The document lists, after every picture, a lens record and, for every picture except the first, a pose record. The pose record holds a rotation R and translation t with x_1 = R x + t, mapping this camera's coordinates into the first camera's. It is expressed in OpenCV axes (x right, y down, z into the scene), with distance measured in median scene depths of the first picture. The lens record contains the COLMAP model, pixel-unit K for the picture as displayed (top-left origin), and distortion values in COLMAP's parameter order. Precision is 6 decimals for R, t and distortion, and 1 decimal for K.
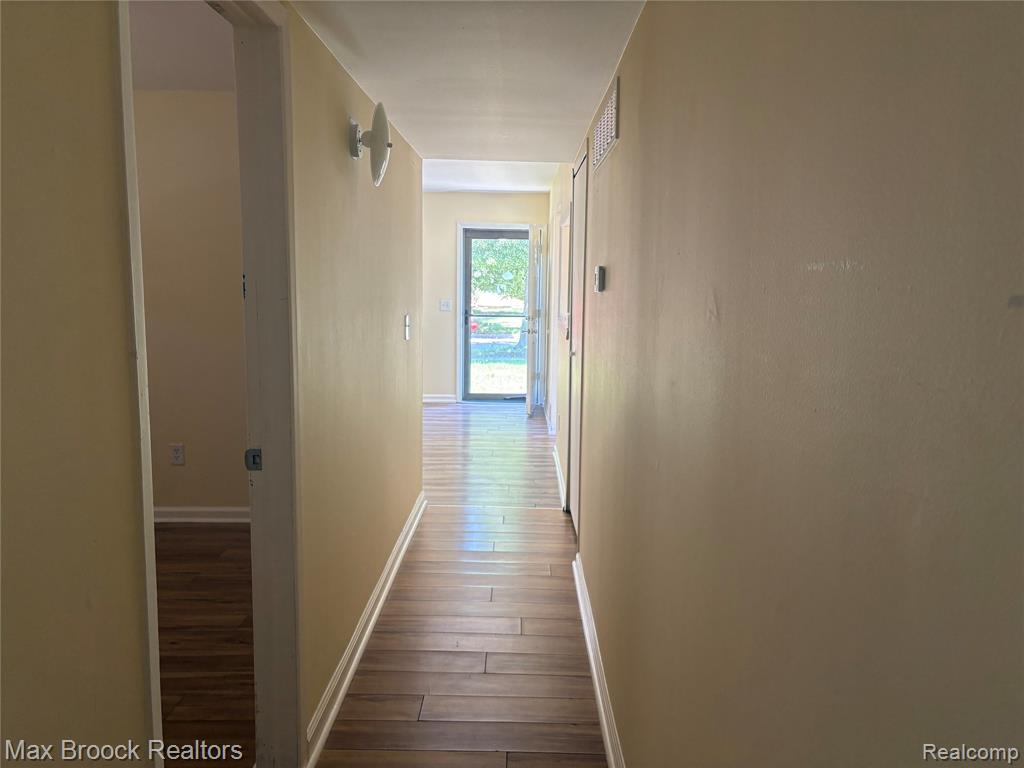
lens RADIAL K [[770.2, 0, 512.0], [0, 770.2, 384.0], [0, 0, 1]] dist [0.044364, -0.056531]
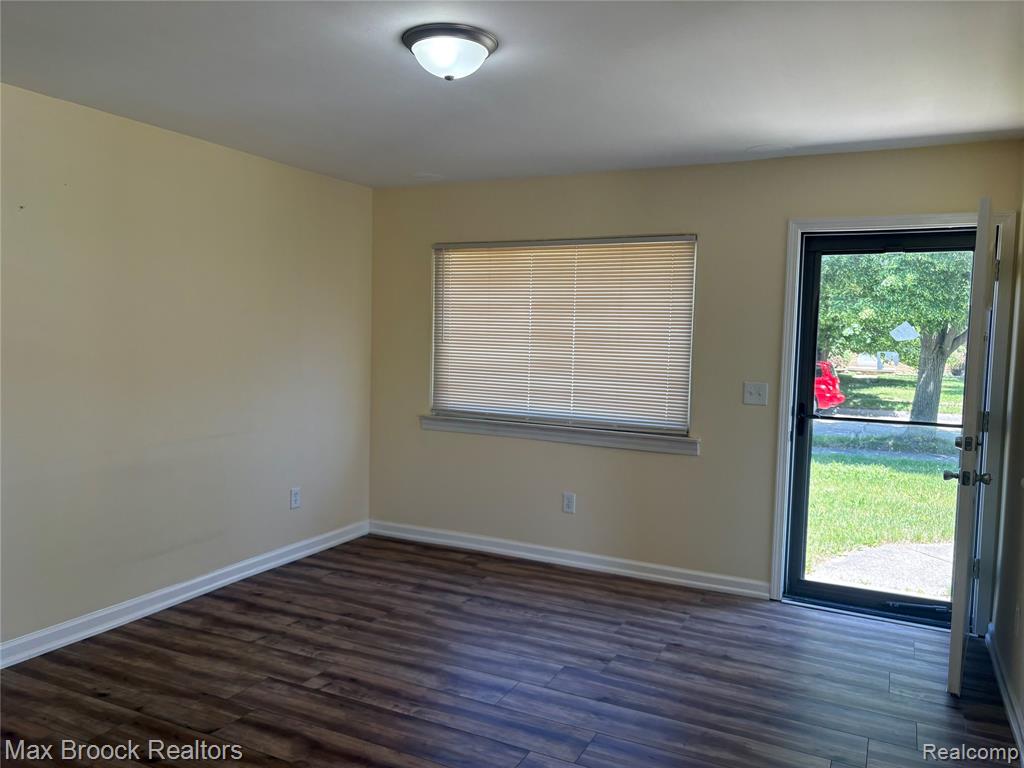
lens RADIAL K [[770.2, 0, 512.0], [0, 770.2, 384.0], [0, 0, 1]] dist [0.044364, -0.056531]
pose [[0.897441, 0.038506, -0.439451, -0.005567], [-0.070609, 0.995878, -0.056935, -0.036123], [0.435447, 0.082125, 0.896460, 0.259888]]
